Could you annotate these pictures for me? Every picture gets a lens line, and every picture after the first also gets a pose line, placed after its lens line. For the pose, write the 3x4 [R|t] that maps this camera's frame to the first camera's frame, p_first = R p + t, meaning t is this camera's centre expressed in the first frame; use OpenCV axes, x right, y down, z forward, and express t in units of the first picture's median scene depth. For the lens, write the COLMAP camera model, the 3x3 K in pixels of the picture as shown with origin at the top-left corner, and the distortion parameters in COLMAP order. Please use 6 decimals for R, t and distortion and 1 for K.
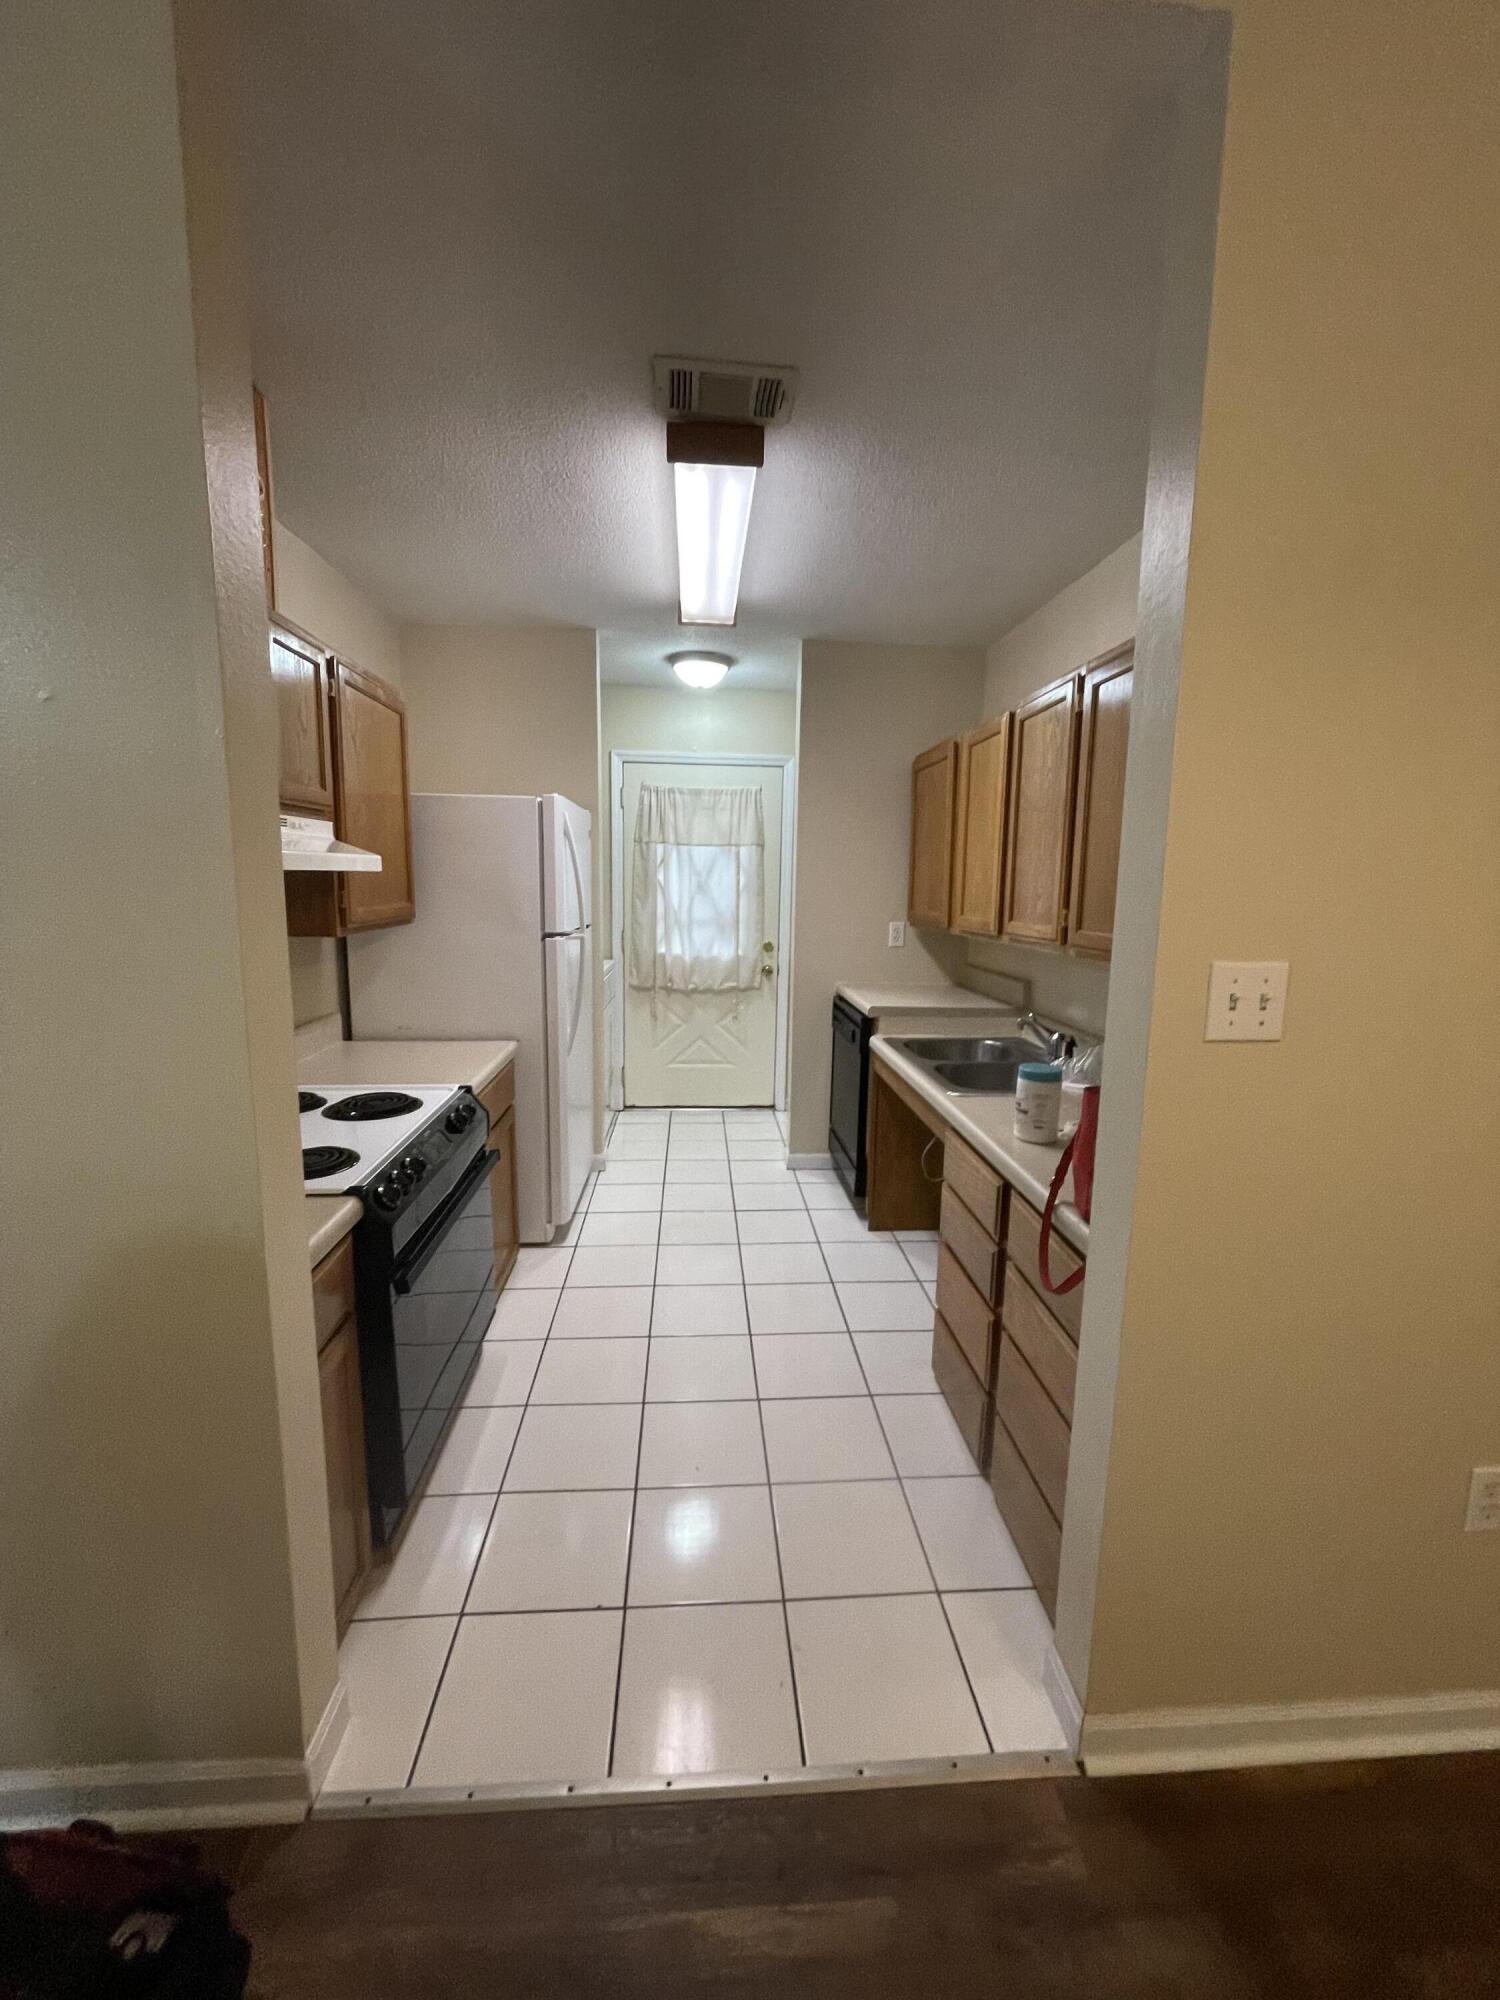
lens RADIAL K [[811.7, 0, 753.7], [0, 811.7, 999.8], [0, 0, 1]] dist [-0.006906, 0.003301]
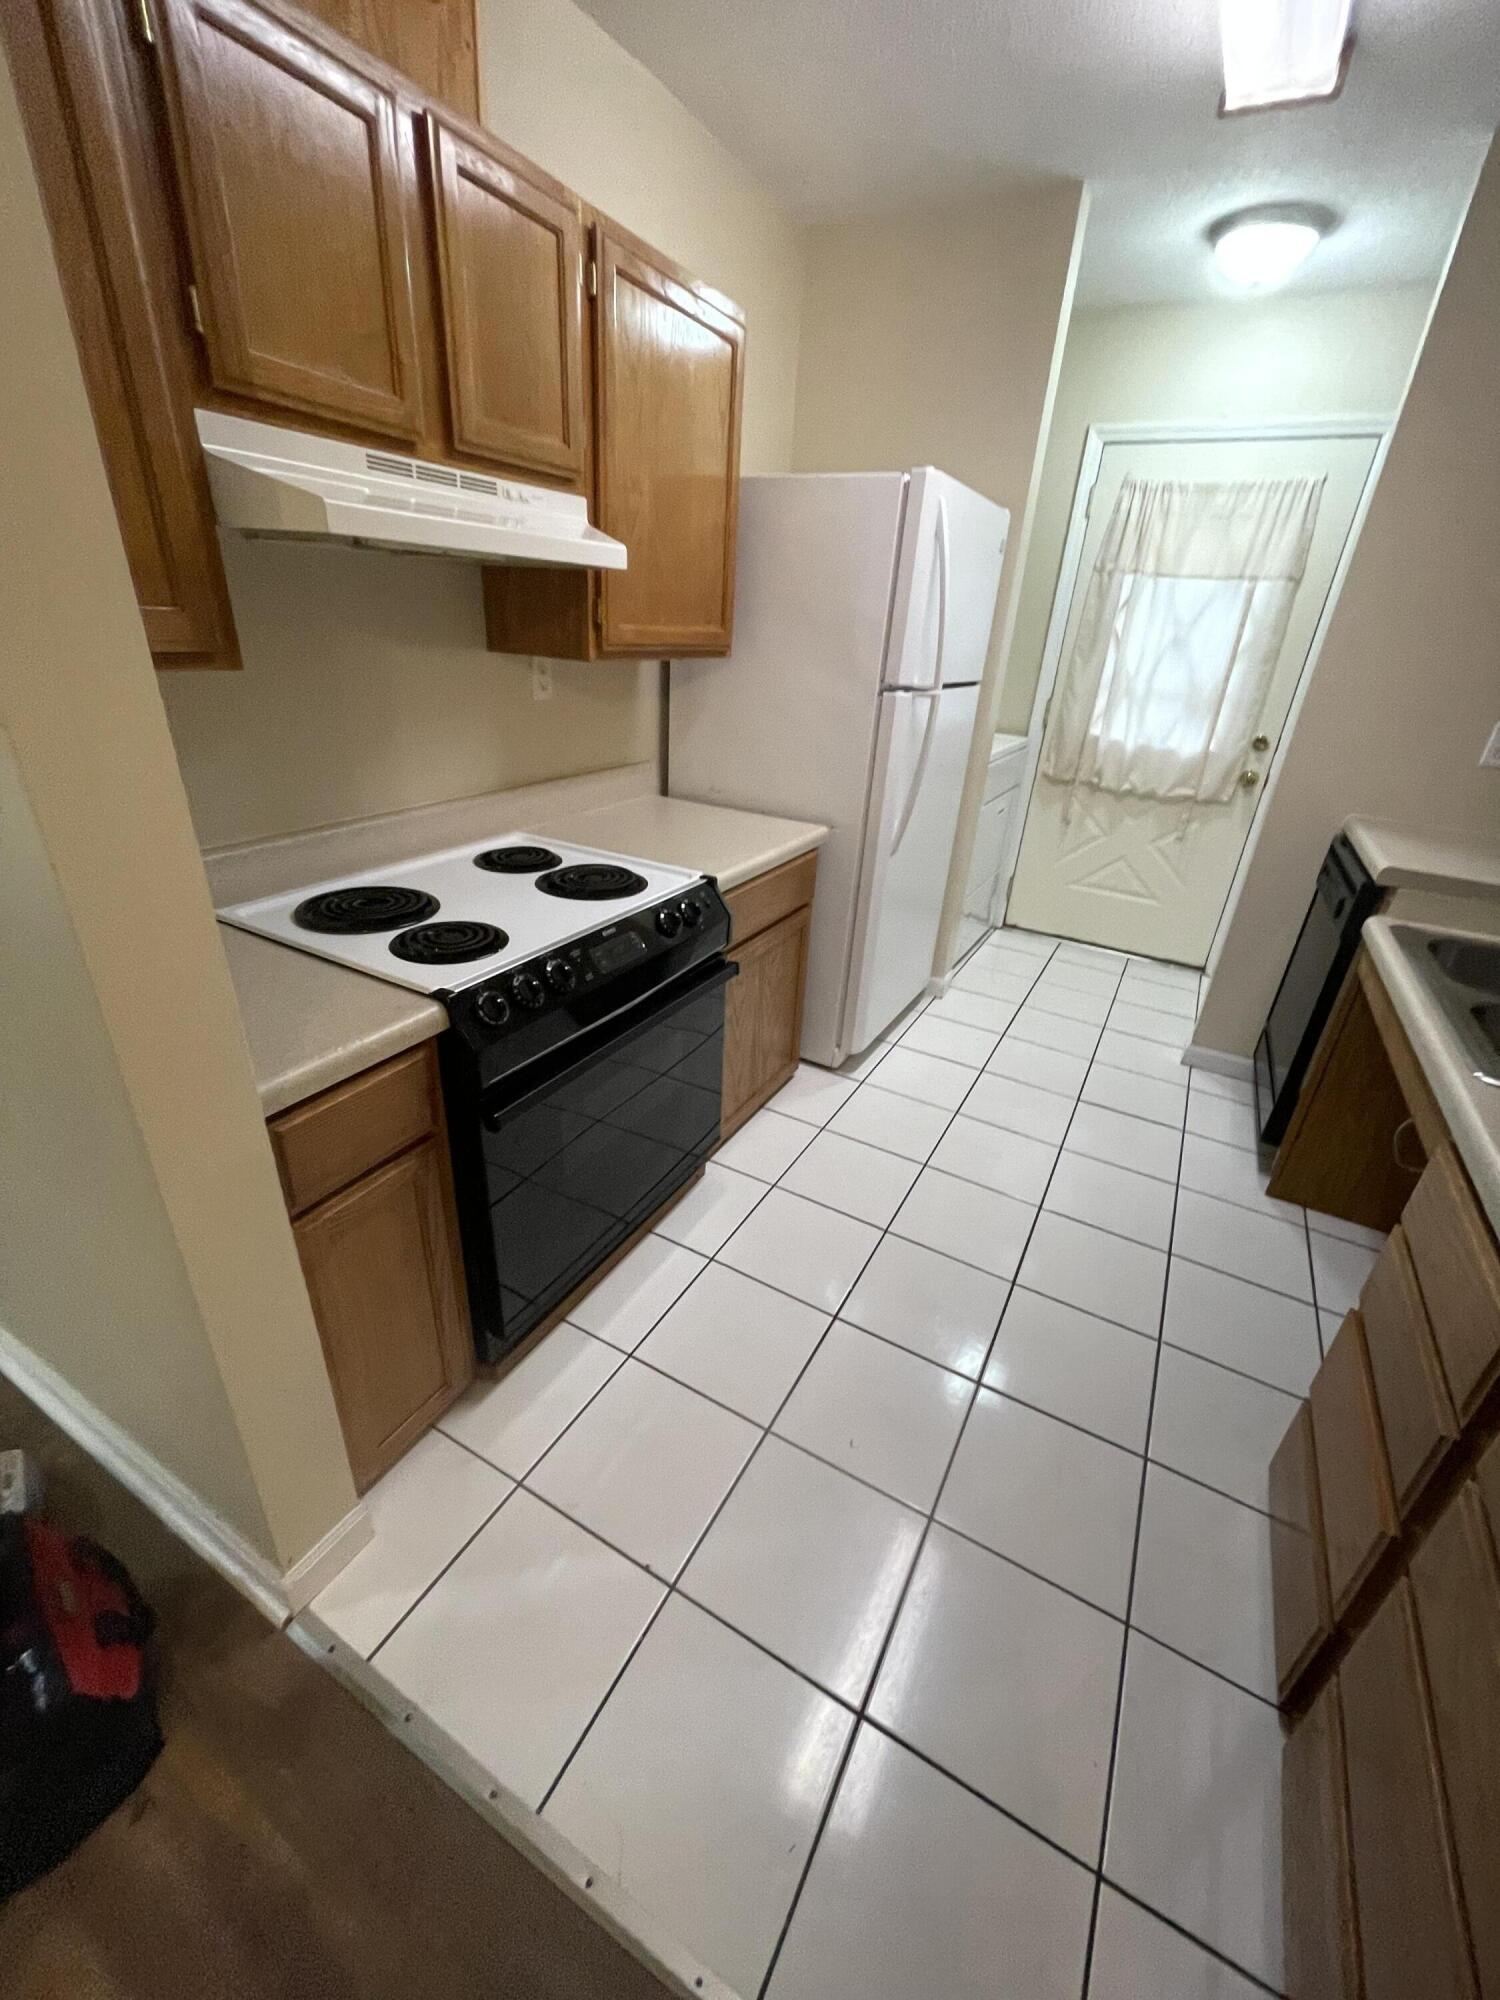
lens RADIAL K [[811.7, 0, 753.7], [0, 811.7, 999.8], [0, 0, 1]] dist [-0.006906, 0.003301]
pose [[0.837261, 0.266902, -0.477240, 0.056169], [-0.129843, 0.944861, 0.300631, -0.014350], [0.531164, -0.189740, 0.825750, 0.218521]]
